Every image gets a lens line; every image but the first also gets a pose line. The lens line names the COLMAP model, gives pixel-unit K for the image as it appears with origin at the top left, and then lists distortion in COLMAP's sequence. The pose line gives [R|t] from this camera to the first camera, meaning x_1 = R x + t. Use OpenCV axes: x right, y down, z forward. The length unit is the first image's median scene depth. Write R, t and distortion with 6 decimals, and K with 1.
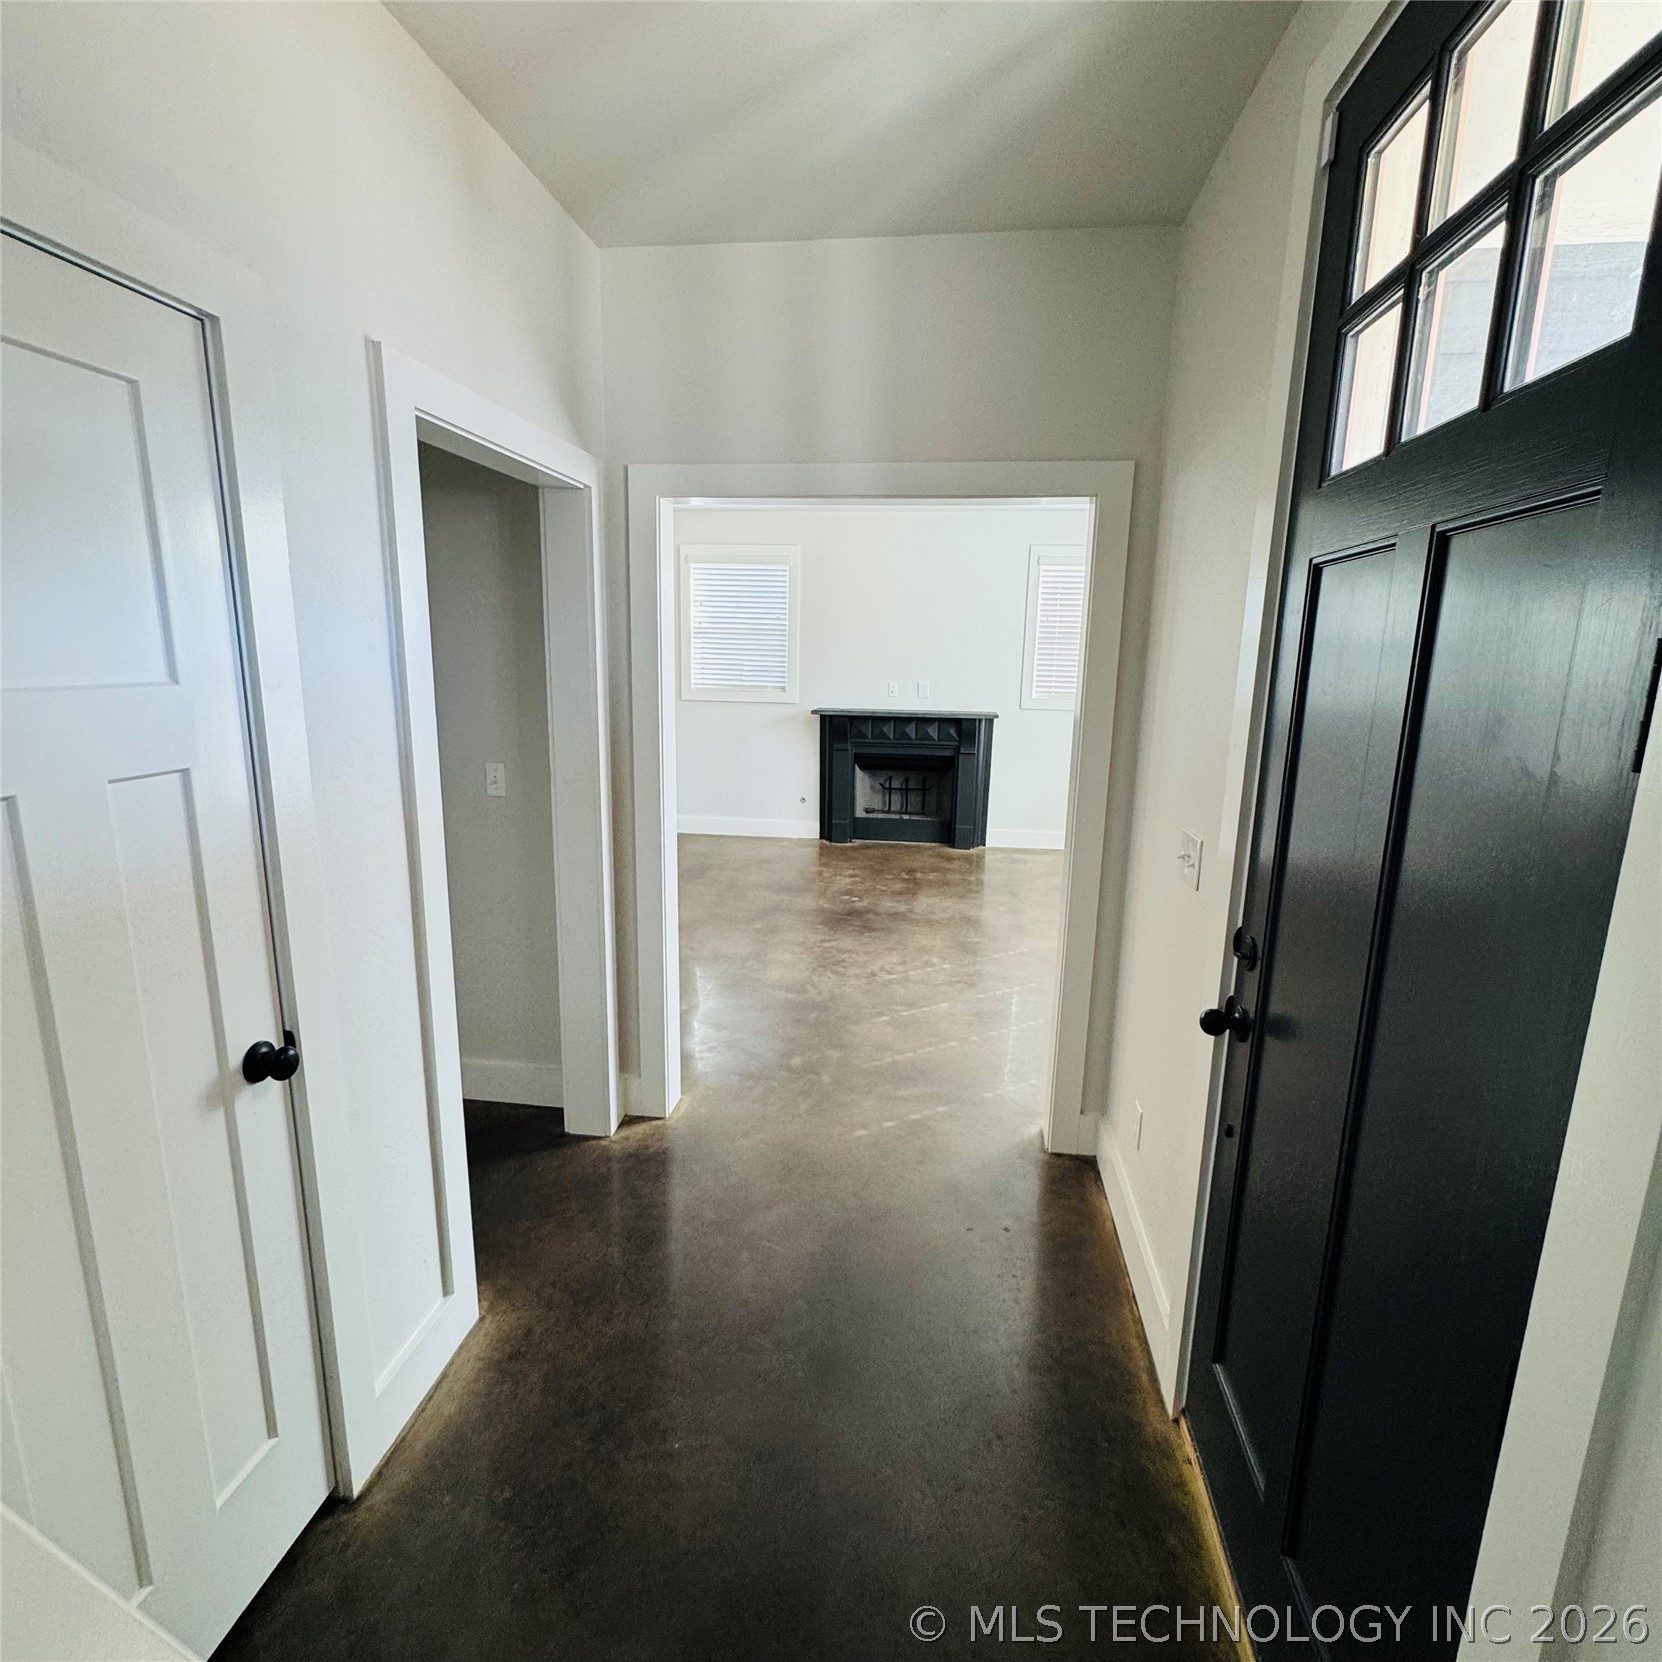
lens RADIAL K [[871.9, 0, 834.3], [0, 871.9, 830.1], [0, 0, 1]] dist [-0.017783, 0.000685]
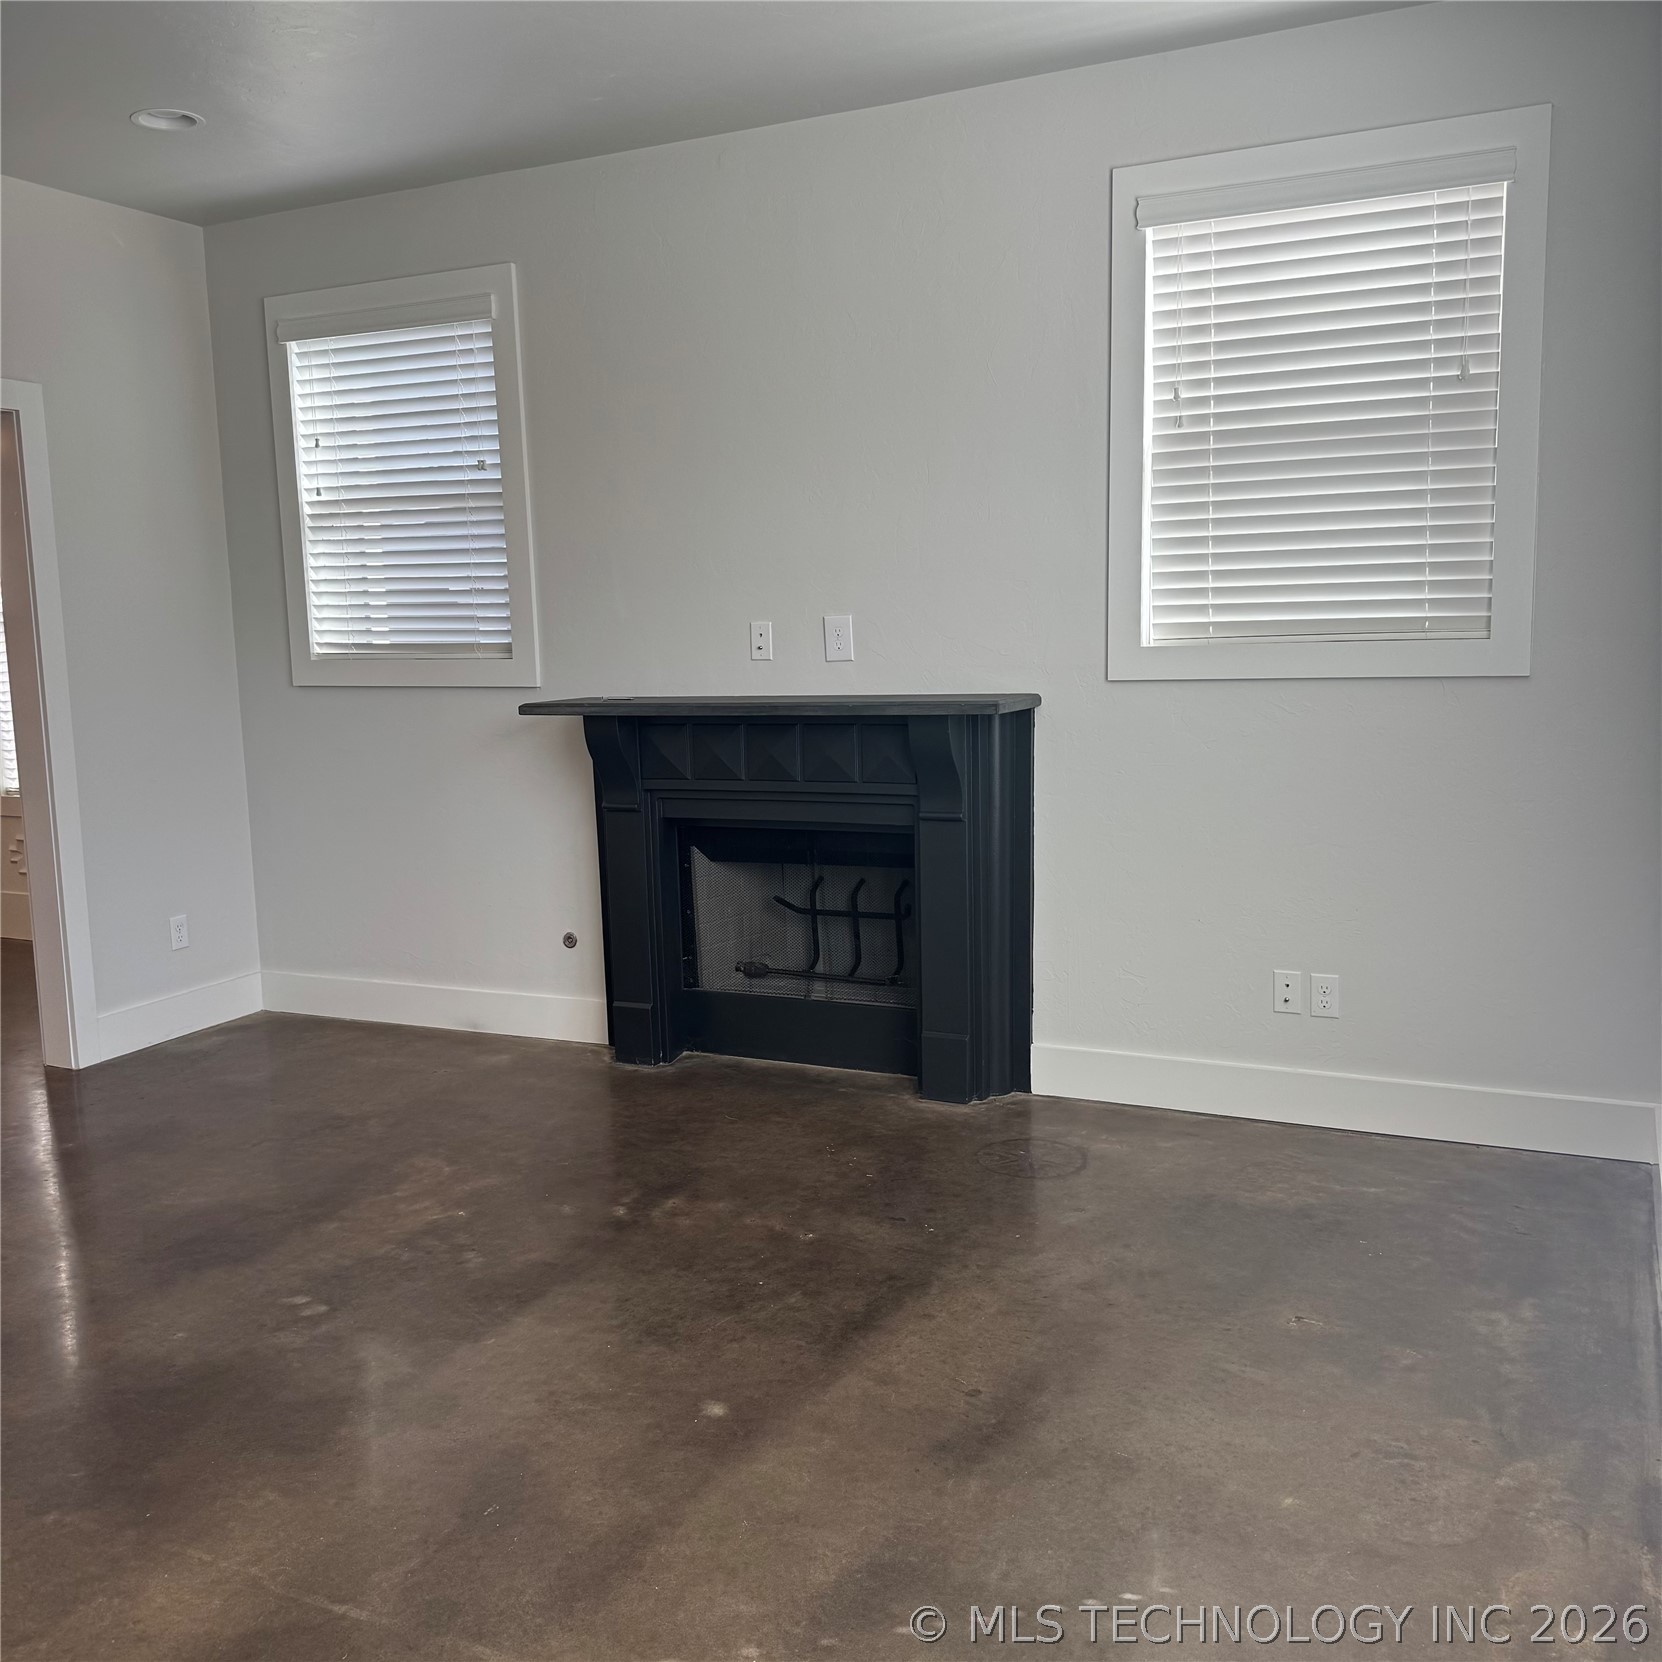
lens RADIAL K [[1530.1, 0, 829.9], [0, 1530.1, 832.2], [0, 0, 1]] dist [0.066027, 0.000000]
pose [[0.956312, -0.001813, -0.292343, 0.269982], [-0.016428, 0.998068, -0.059926, -0.044222], [0.291887, 0.062111, 0.954434, 0.402594]]
